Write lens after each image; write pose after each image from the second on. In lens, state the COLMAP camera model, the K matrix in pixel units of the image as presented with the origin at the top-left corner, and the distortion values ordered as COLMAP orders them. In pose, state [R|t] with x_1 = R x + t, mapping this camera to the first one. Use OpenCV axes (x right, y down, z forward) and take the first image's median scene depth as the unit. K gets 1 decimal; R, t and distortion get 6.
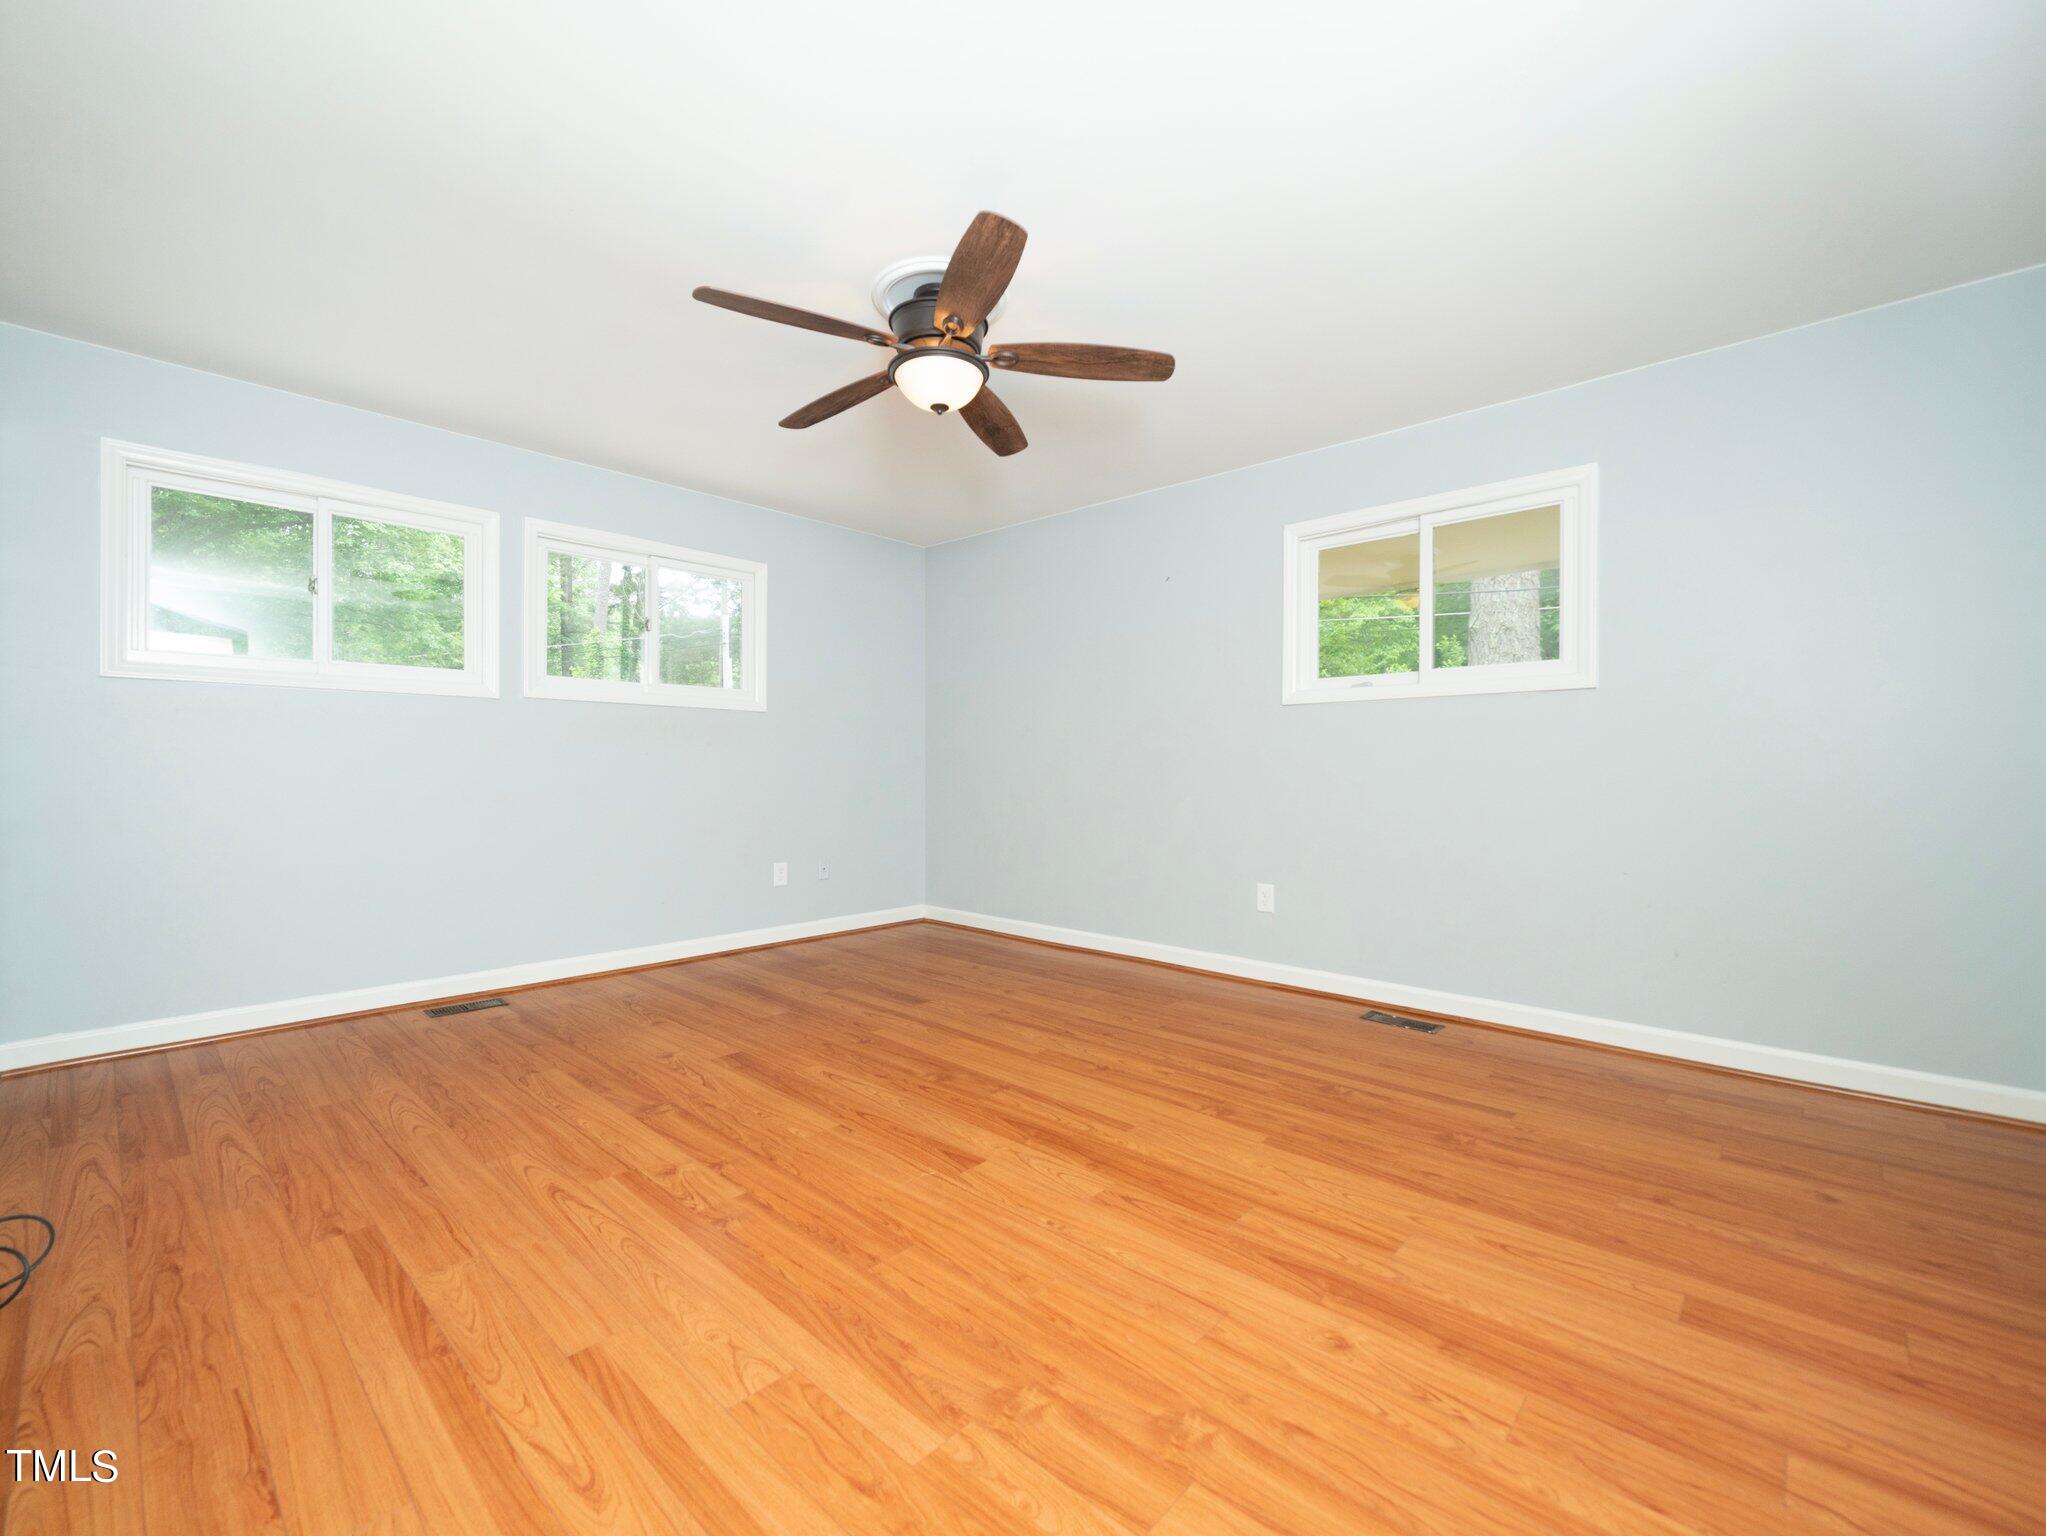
lens RADIAL K [[866.1, 0, 1023.0], [0, 866.1, 768.0], [0, 0, 1]] dist [0.000275, 0.001245]
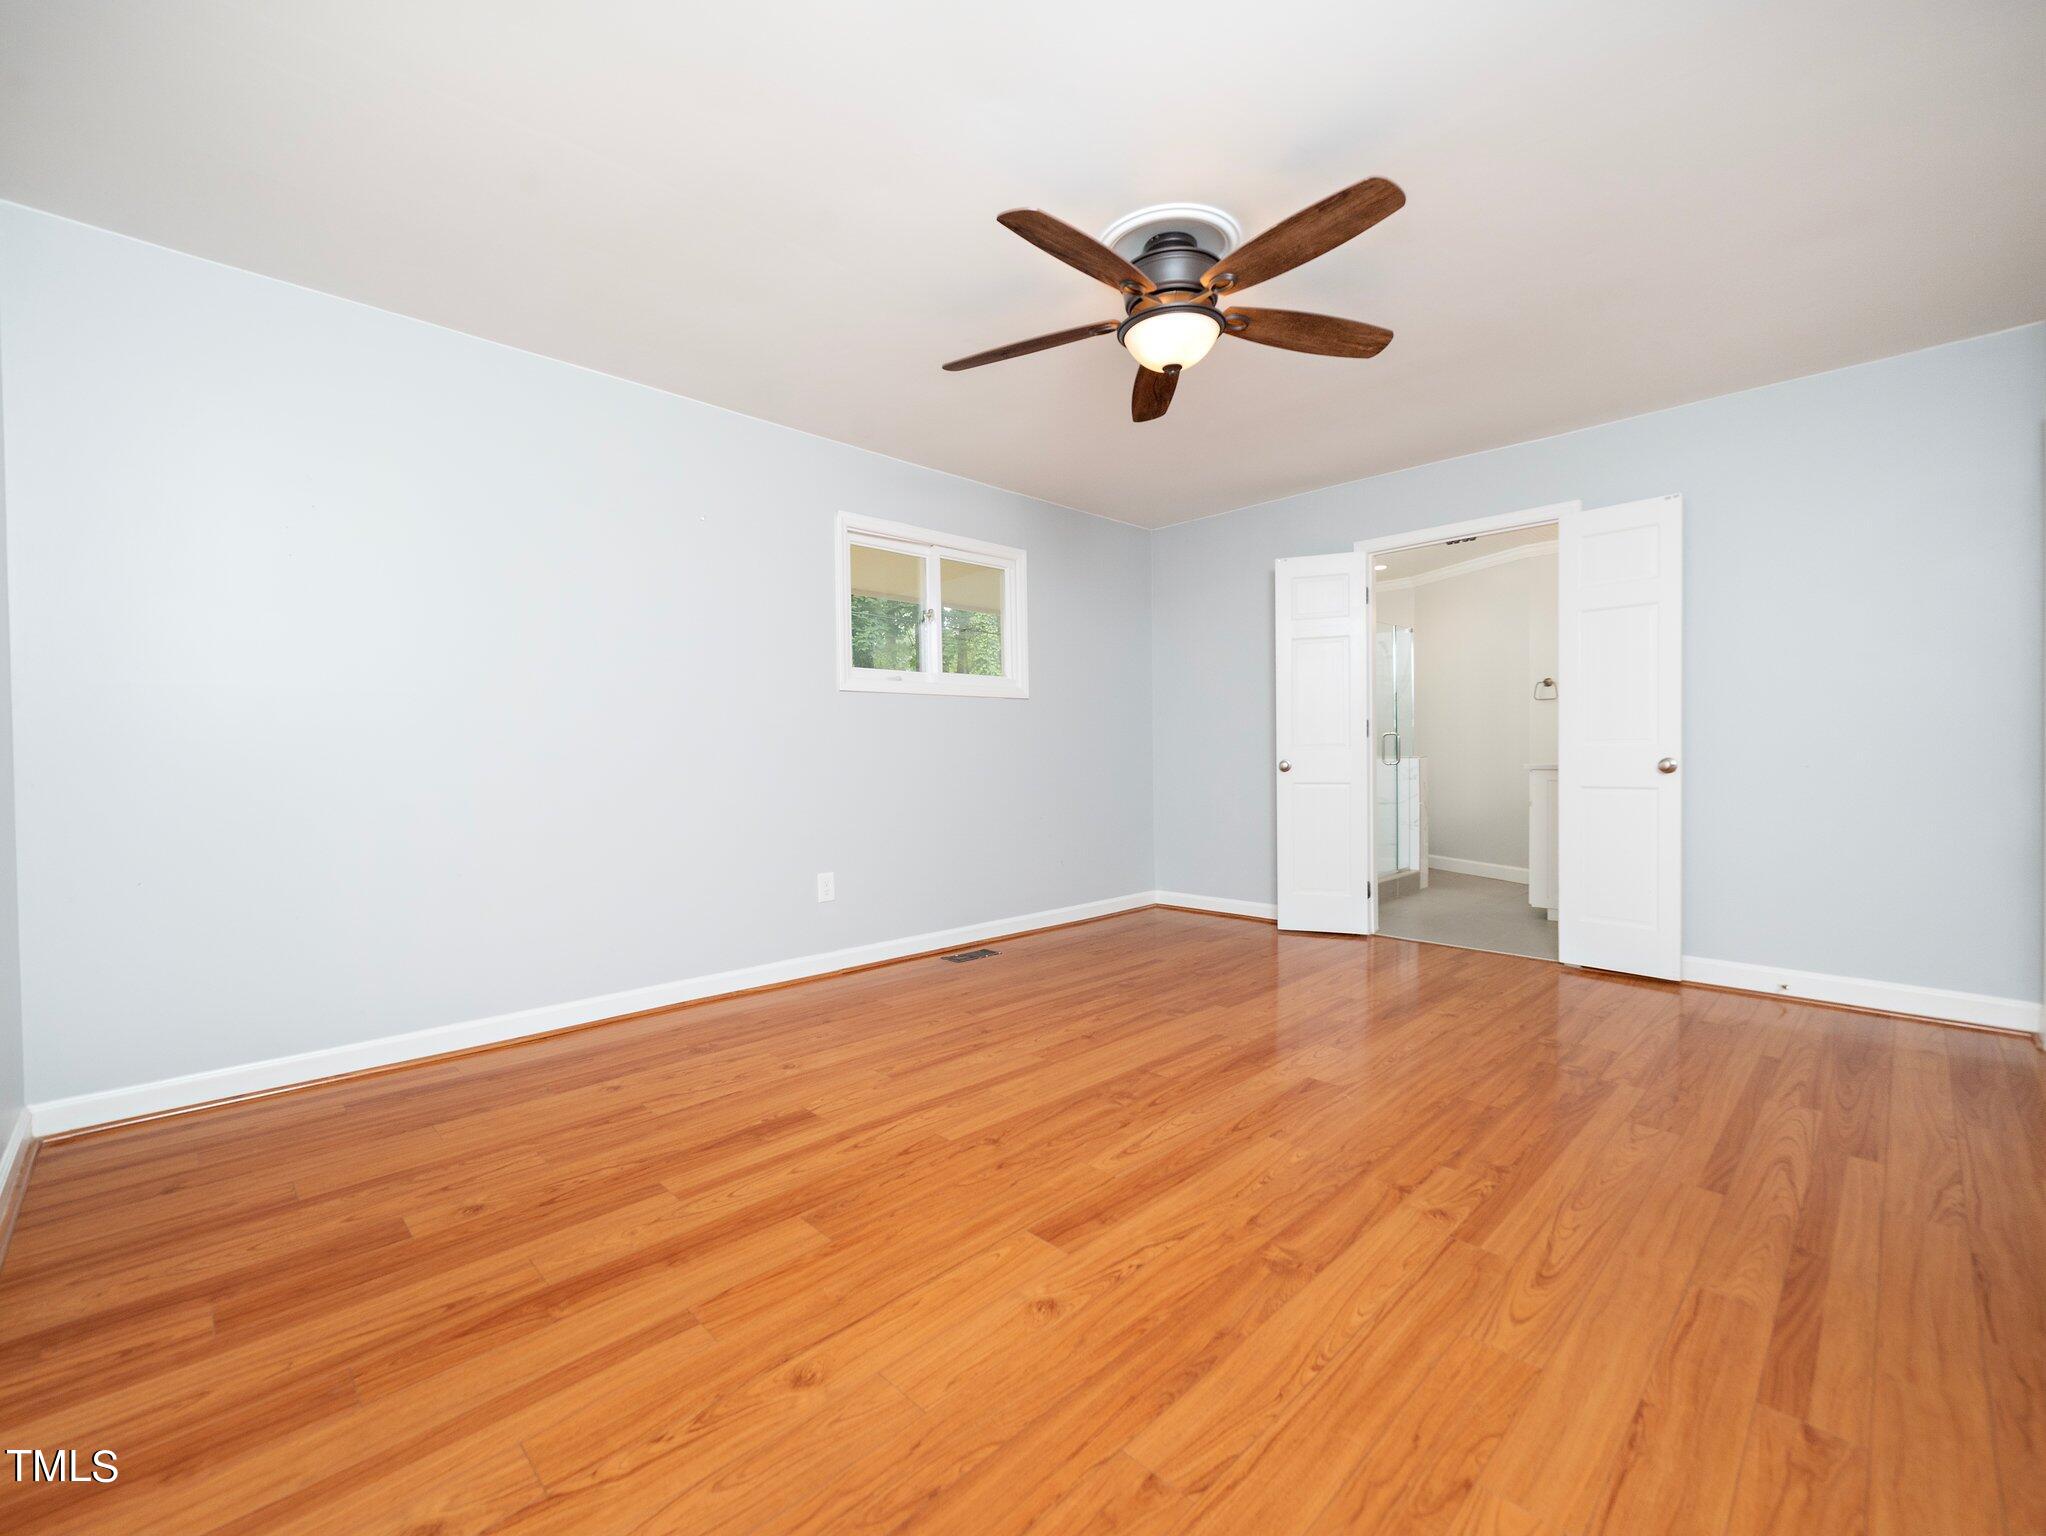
lens RADIAL K [[866.1, 0, 1023.0], [0, 866.1, 768.0], [0, 0, 1]] dist [0.000275, 0.001245]
pose [[0.046440, -0.019294, 0.998735, -1.118467], [0.006219, 0.999800, 0.019025, -0.005187], [-0.998902, 0.005327, 0.046551, 1.187613]]
